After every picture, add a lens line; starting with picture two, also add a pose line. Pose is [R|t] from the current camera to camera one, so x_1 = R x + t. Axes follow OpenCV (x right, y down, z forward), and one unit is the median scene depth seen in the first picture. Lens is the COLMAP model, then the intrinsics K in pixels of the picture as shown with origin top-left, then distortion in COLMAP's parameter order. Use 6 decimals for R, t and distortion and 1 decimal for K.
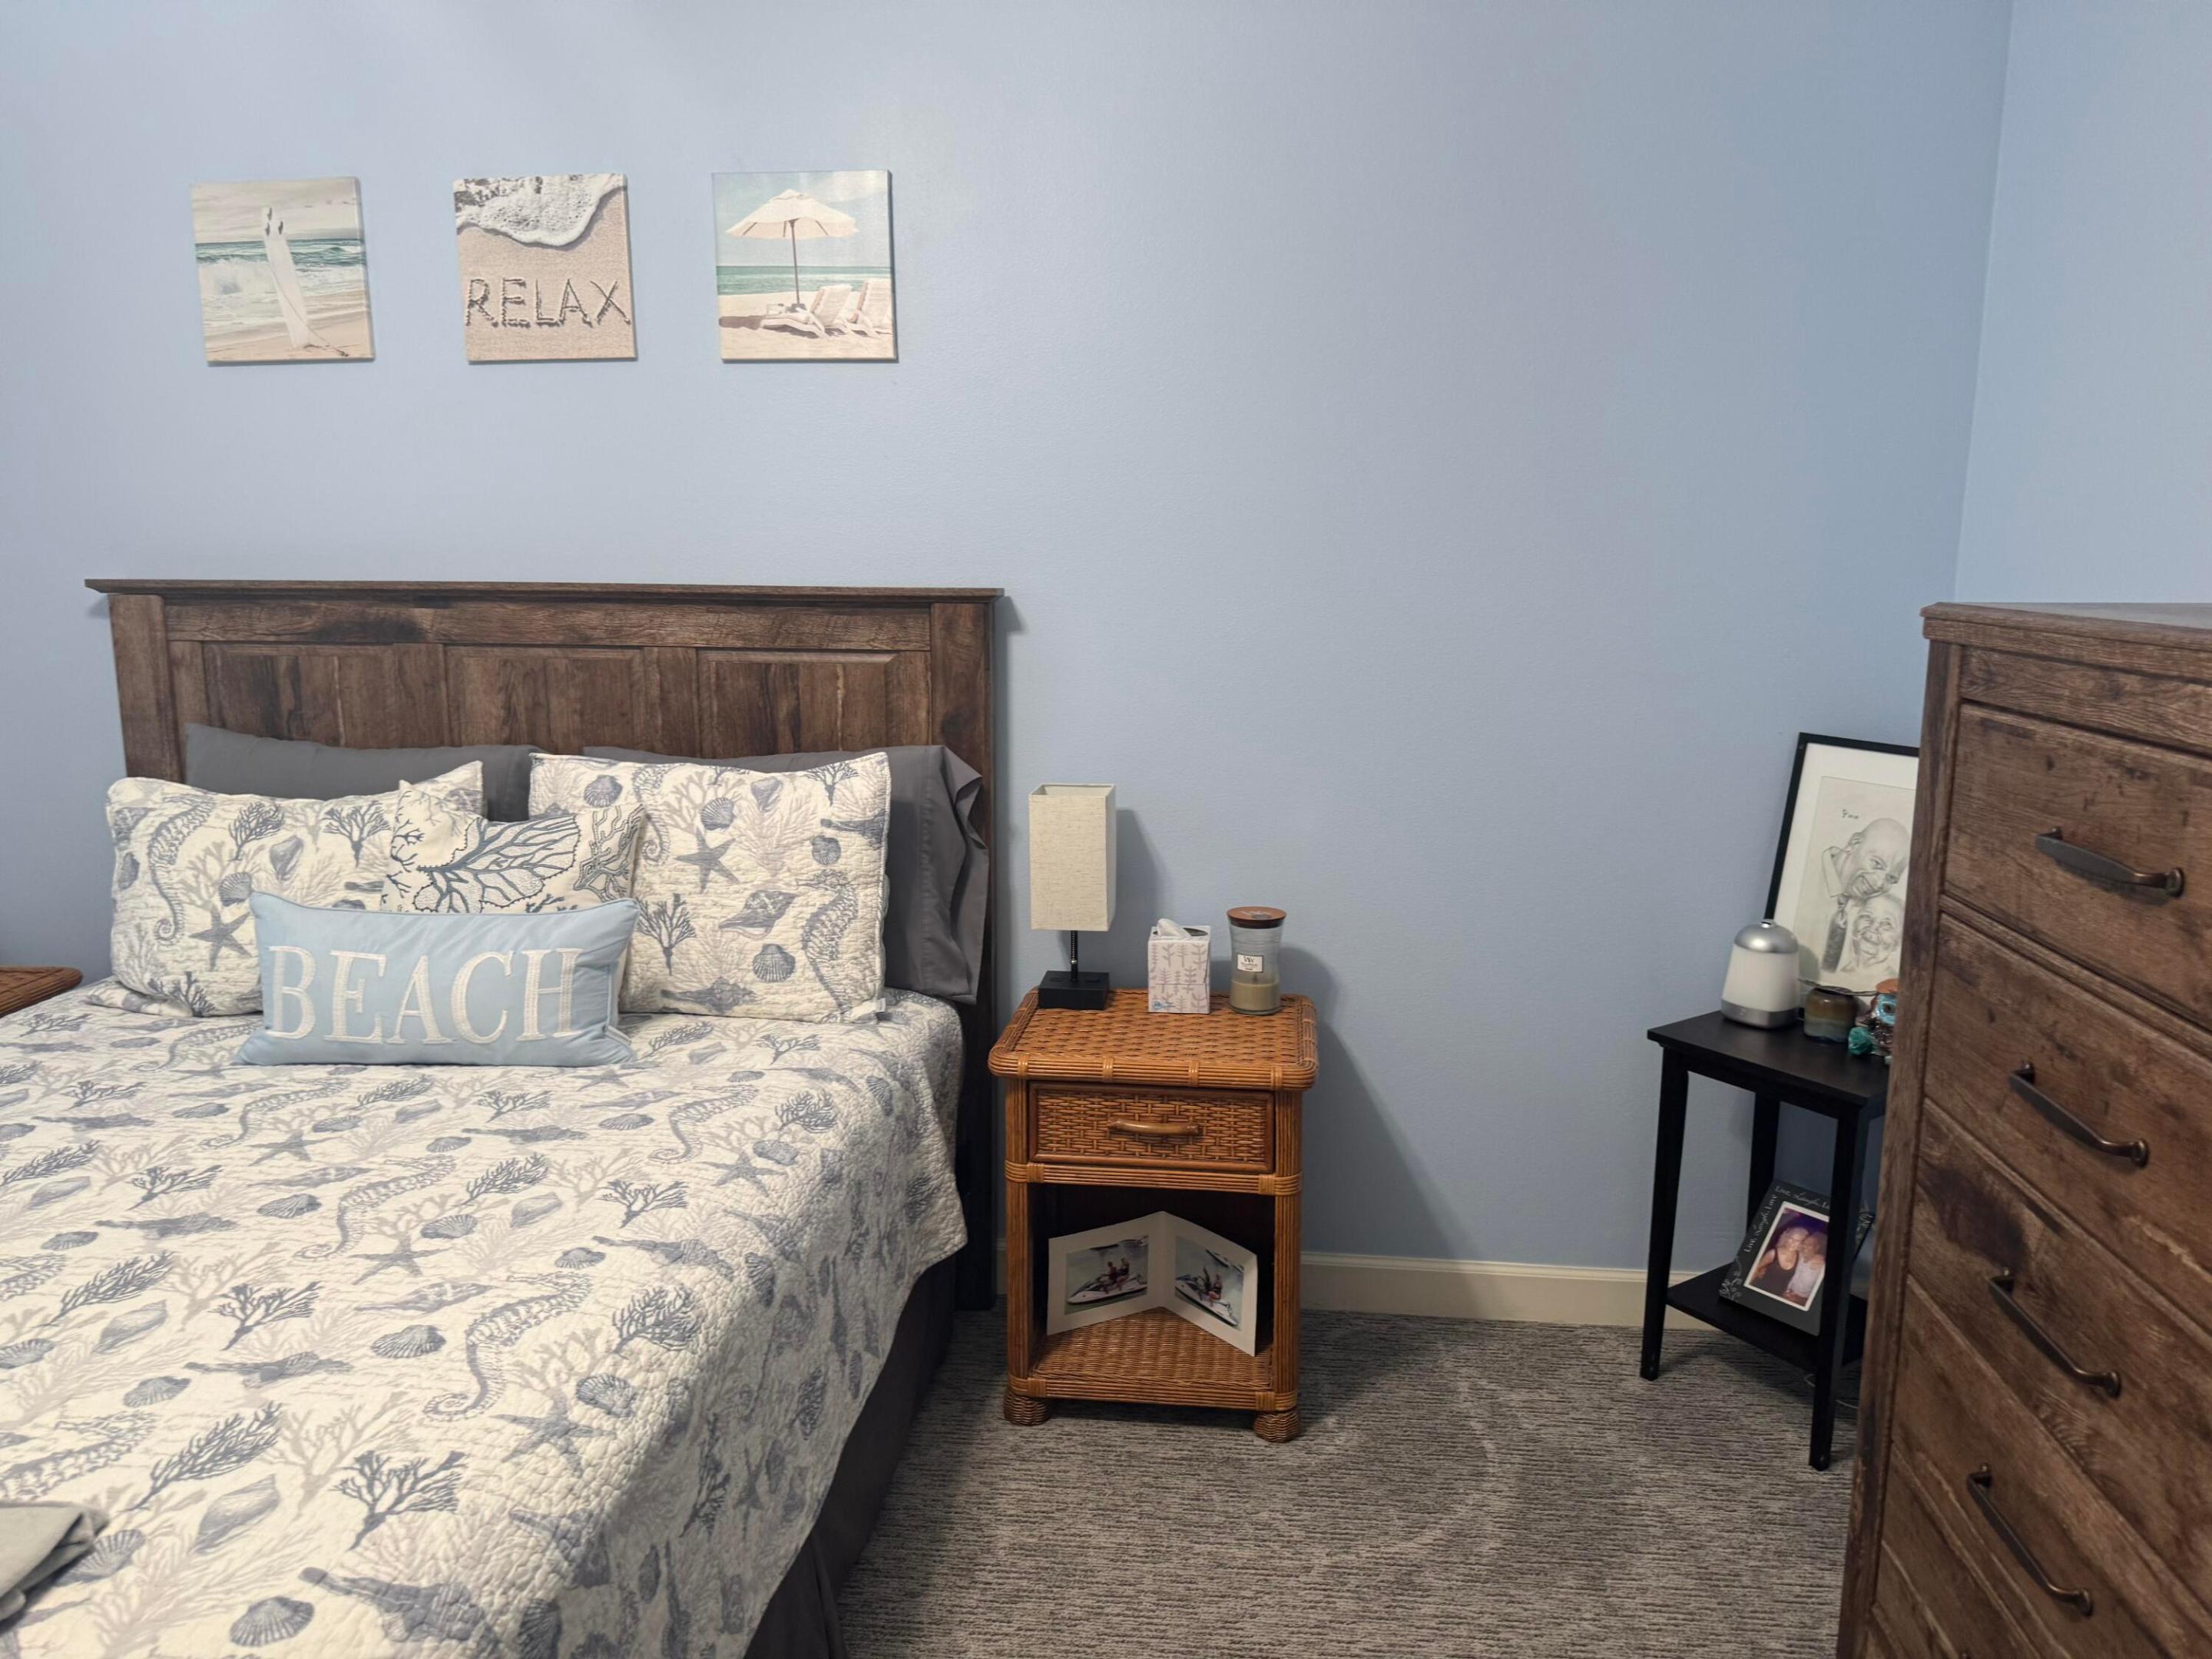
lens RADIAL K [[1561.1, 0, 1089.8], [0, 1561.1, 826.0], [0, 0, 1]] dist [0.070071, -0.104373]
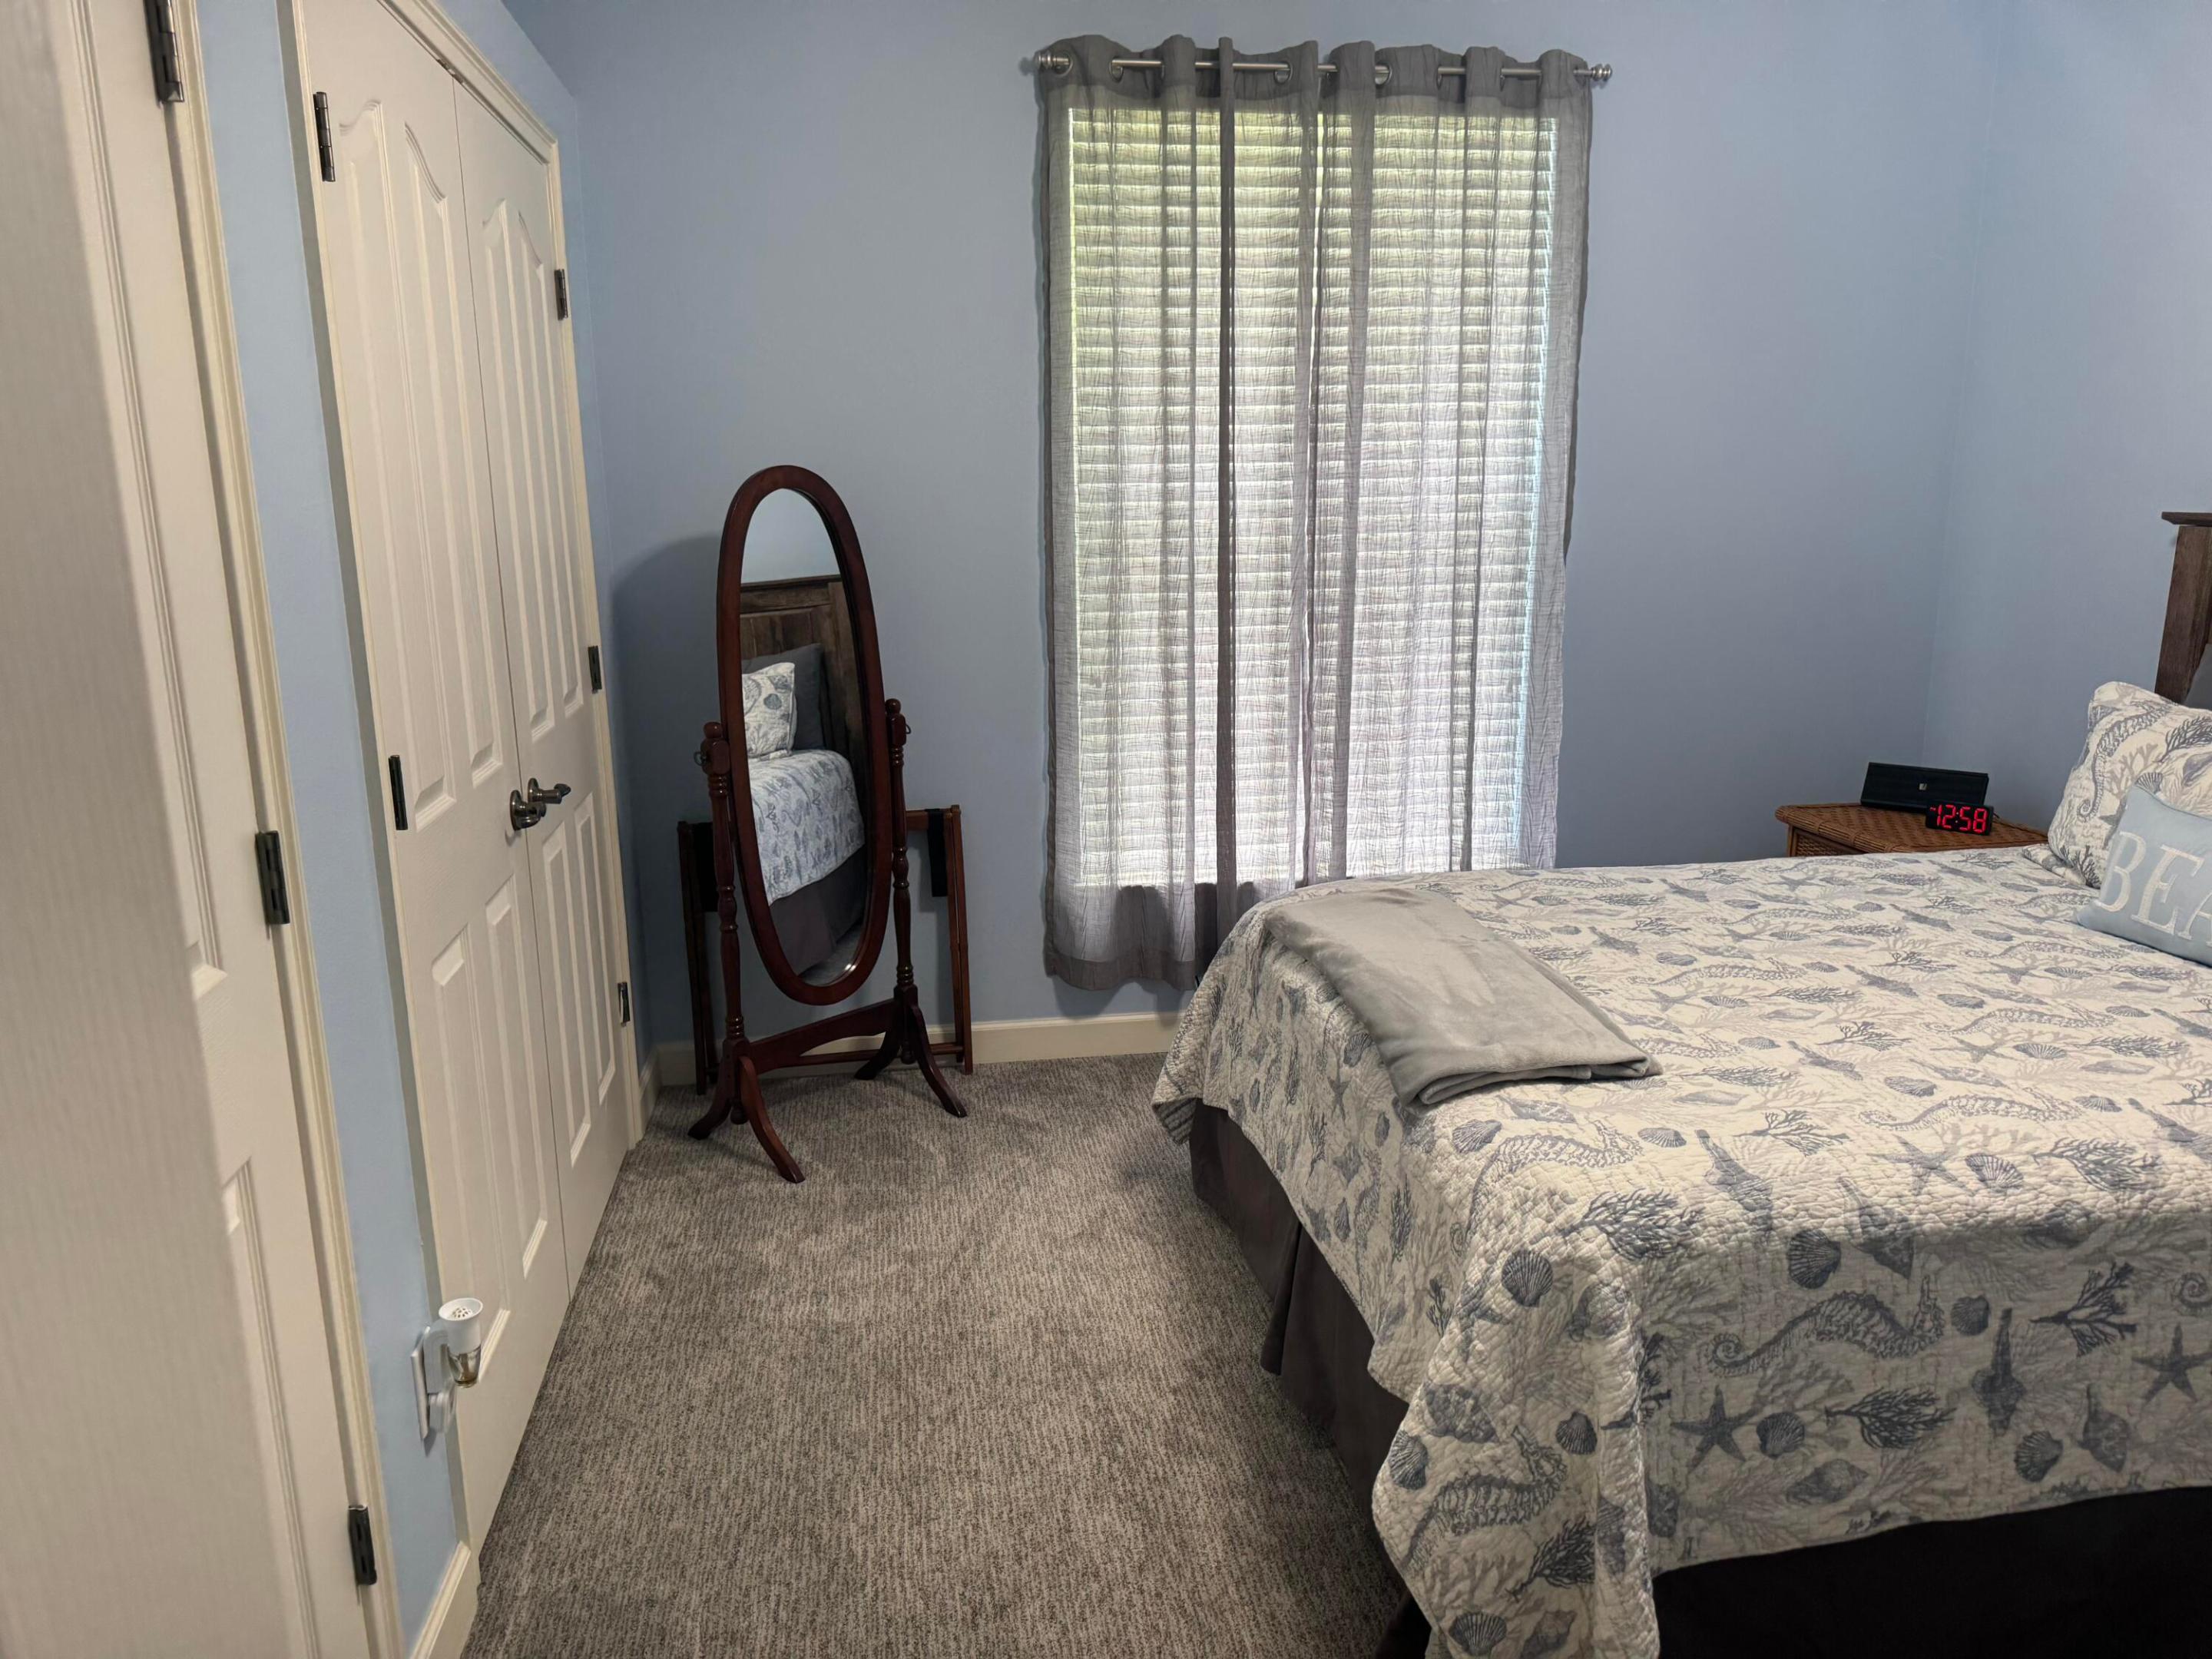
lens RADIAL K [[1531.2, 0, 1140.9], [0, 1531.2, 825.3], [0, 0, 1]] dist [0.068862, -0.078350]
pose [[0.261401, 0.207123, -0.942746, 0.337276], [-0.170561, 0.971248, 0.166092, 0.005447], [0.950041, 0.117379, 0.289213, -0.008875]]
